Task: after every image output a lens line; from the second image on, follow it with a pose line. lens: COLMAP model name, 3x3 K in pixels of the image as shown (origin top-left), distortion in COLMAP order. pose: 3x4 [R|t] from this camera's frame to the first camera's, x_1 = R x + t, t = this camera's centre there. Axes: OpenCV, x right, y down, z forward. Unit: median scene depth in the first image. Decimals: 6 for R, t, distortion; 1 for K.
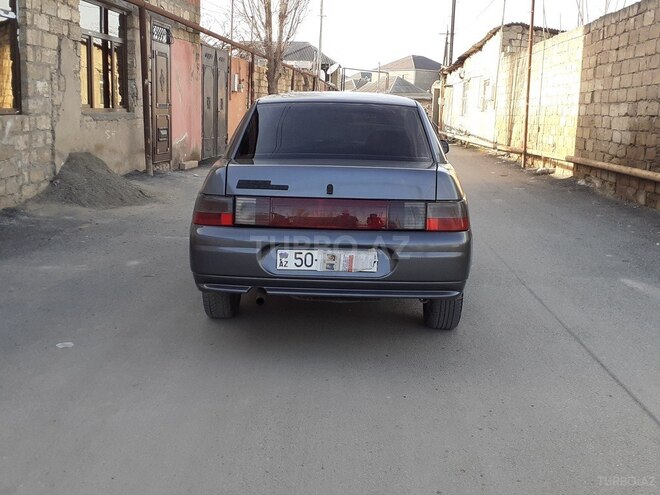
lens RADIAL K [[762.6, 0, 313.7], [0, 762.6, 247.2], [0, 0, 1]] dist [0.183029, -0.486279]
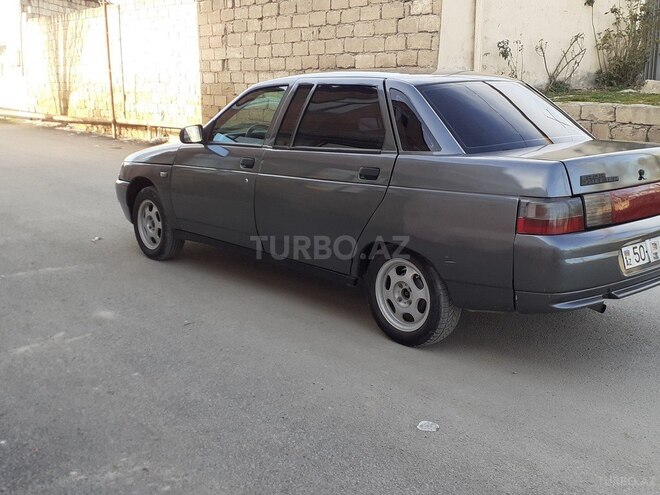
lens RADIAL K [[762.6, 0, 313.7], [0, 762.6, 247.2], [0, 0, 1]] dist [0.183029, -0.486279]
pose [[0.725648, -0.170835, 0.666521, -0.299173], [0.138986, 0.985112, 0.101177, -0.045743], [-0.673882, 0.019218, 0.738589, 0.182975]]
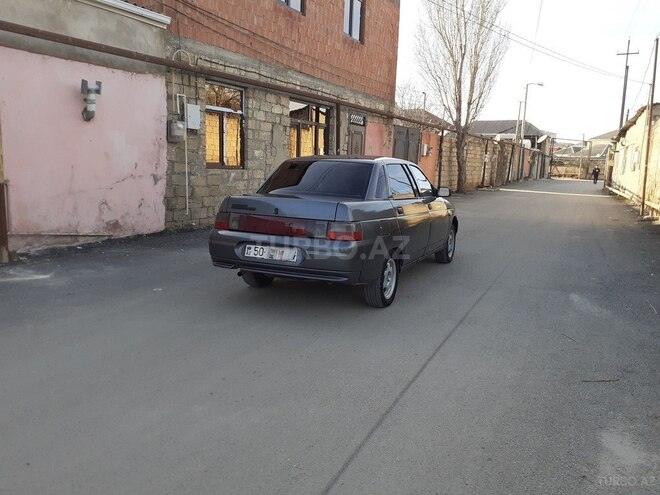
lens RADIAL K [[527.1, 0, 317.3], [0, 527.1, 245.4], [0, 0, 1]] dist [0.078312, -0.126609]
pose [[0.918701, 0.066130, -0.389377, 0.181486], [-0.079041, 0.996723, -0.017211, 0.004172], [0.386963, 0.046588, 0.920918, -0.010969]]
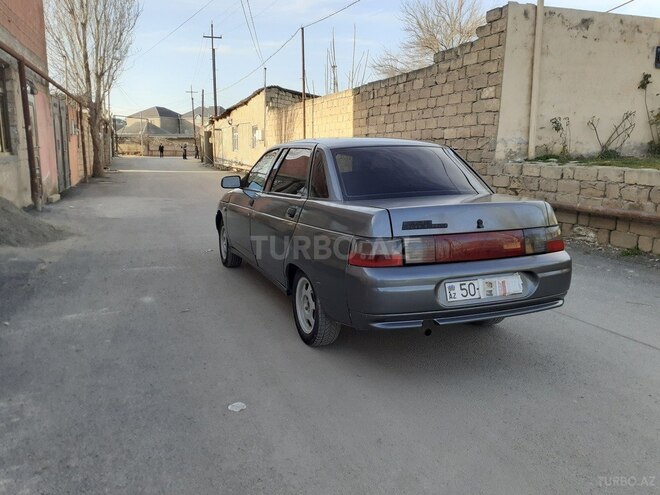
lens RADIAL K [[527.1, 0, 317.3], [0, 527.1, 245.4], [0, 0, 1]] dist [0.078312, -0.126609]
pose [[0.910560, -0.094243, 0.402490, -0.165288], [0.090252, 0.995499, 0.028918, -0.028675], [-0.403404, 0.009994, 0.914968, 0.124014]]
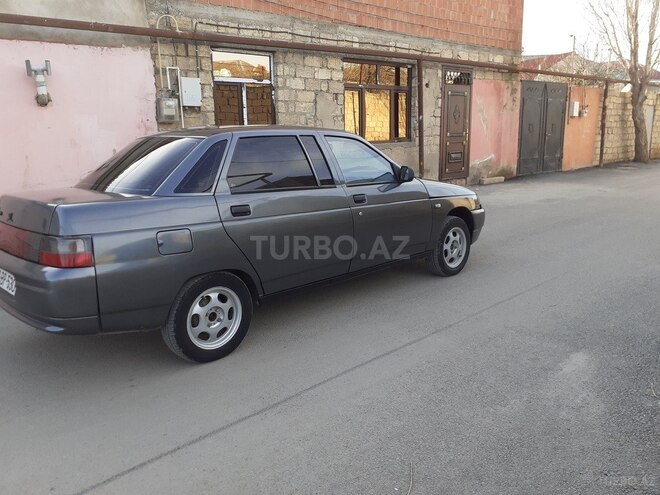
lens RADIAL K [[527.1, 0, 317.3], [0, 527.1, 245.4], [0, 0, 1]] dist [0.078312, -0.126609]
pose [[0.720867, 0.097751, -0.686146, 0.293229], [-0.079979, 0.995123, 0.057743, -0.038067], [0.688444, 0.013253, 0.725169, 0.237284]]
